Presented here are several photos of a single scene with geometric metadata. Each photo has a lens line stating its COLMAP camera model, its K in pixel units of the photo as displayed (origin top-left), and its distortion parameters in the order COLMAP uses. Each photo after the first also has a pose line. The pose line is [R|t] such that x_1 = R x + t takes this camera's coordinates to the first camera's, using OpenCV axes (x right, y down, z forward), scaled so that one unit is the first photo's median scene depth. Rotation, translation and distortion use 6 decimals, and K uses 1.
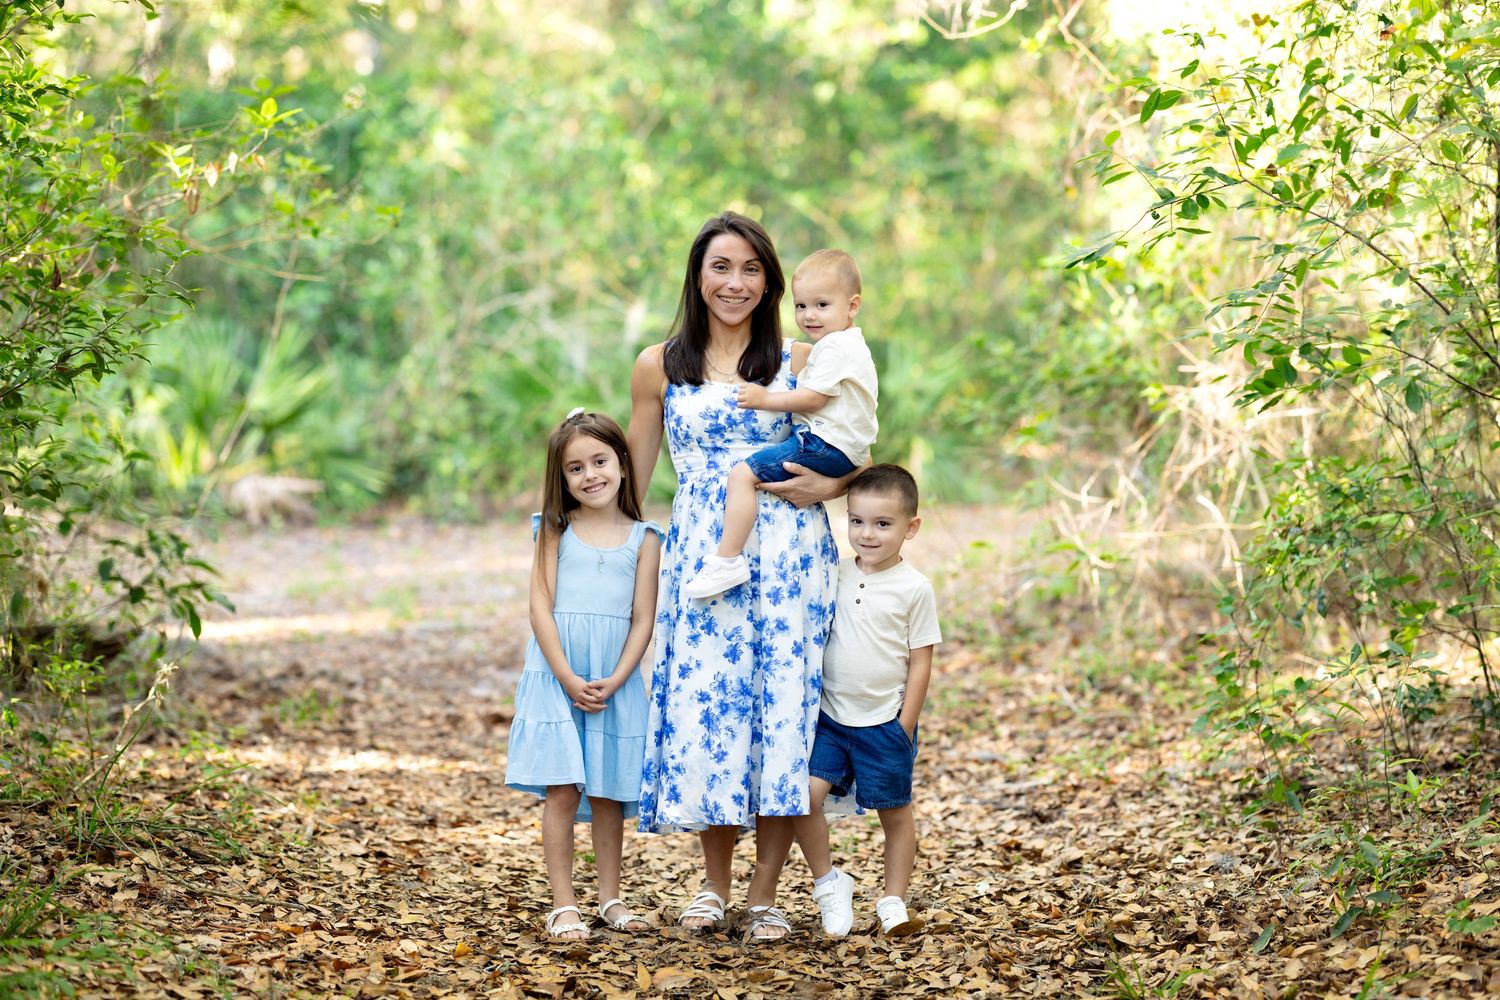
lens RADIAL K [[3585.4, 0, 750.0], [0, 3585.4, 500.0], [0, 0, 1]] dist [-0.026894, 0.034766]
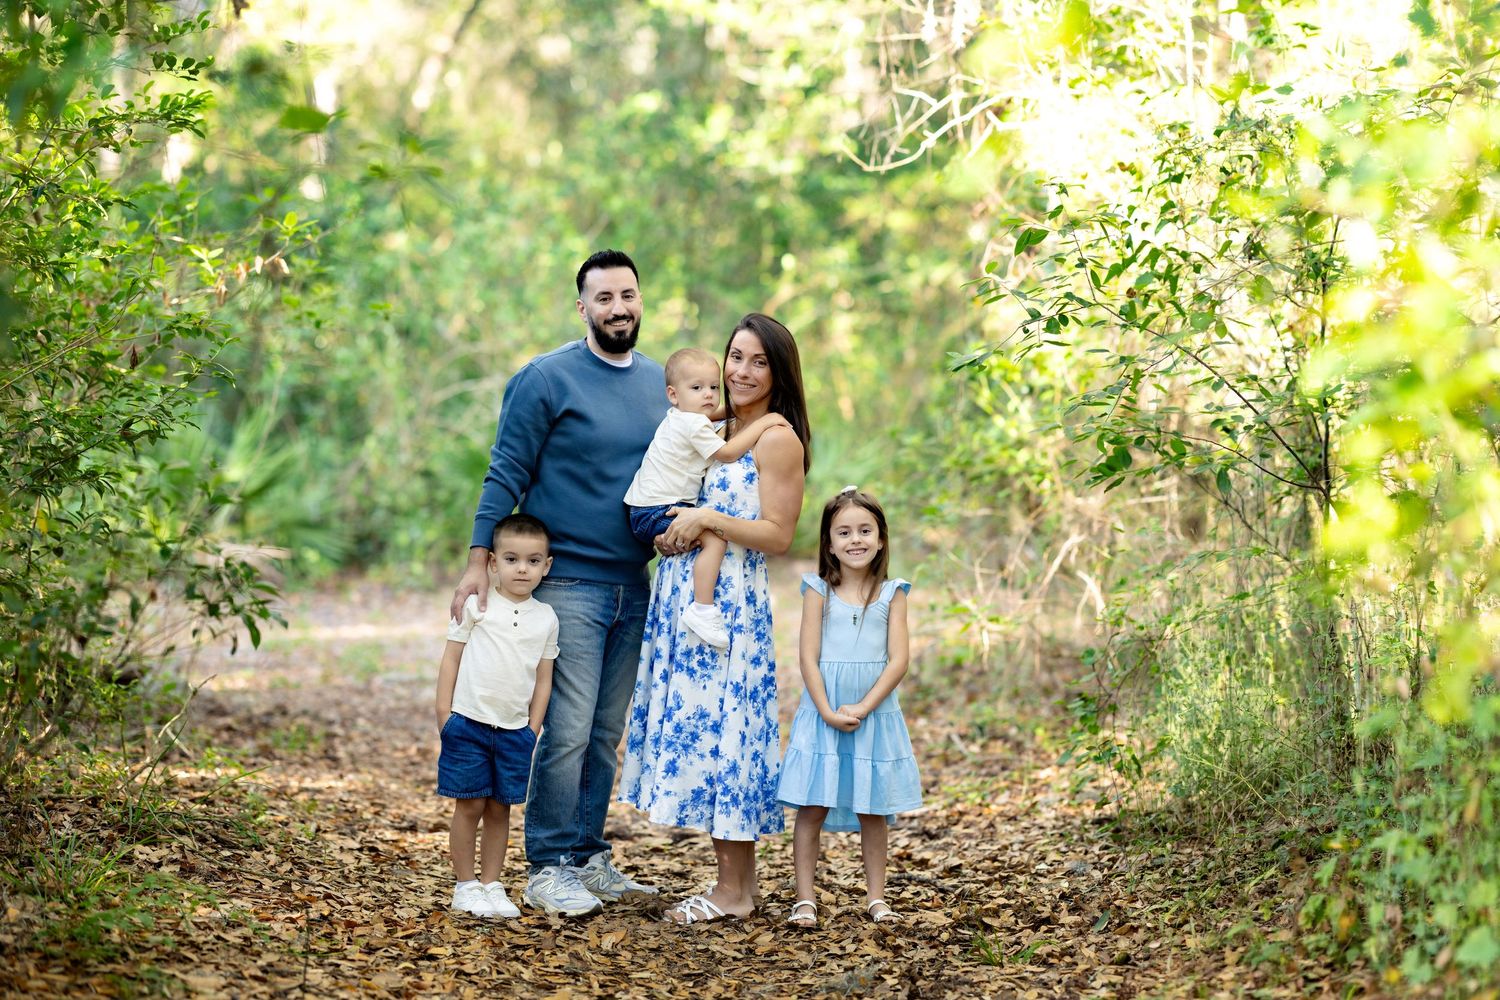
lens RADIAL K [[3697.9, 0, 750.0], [0, 3697.9, 500.0], [0, 0, 1]] dist [0.032145, -0.159800]
pose [[0.999551, 0.022561, 0.019740, -0.004793], [-0.022026, 0.999395, -0.026911, 0.013329], [-0.020335, 0.026464, 0.999443, -0.232943]]
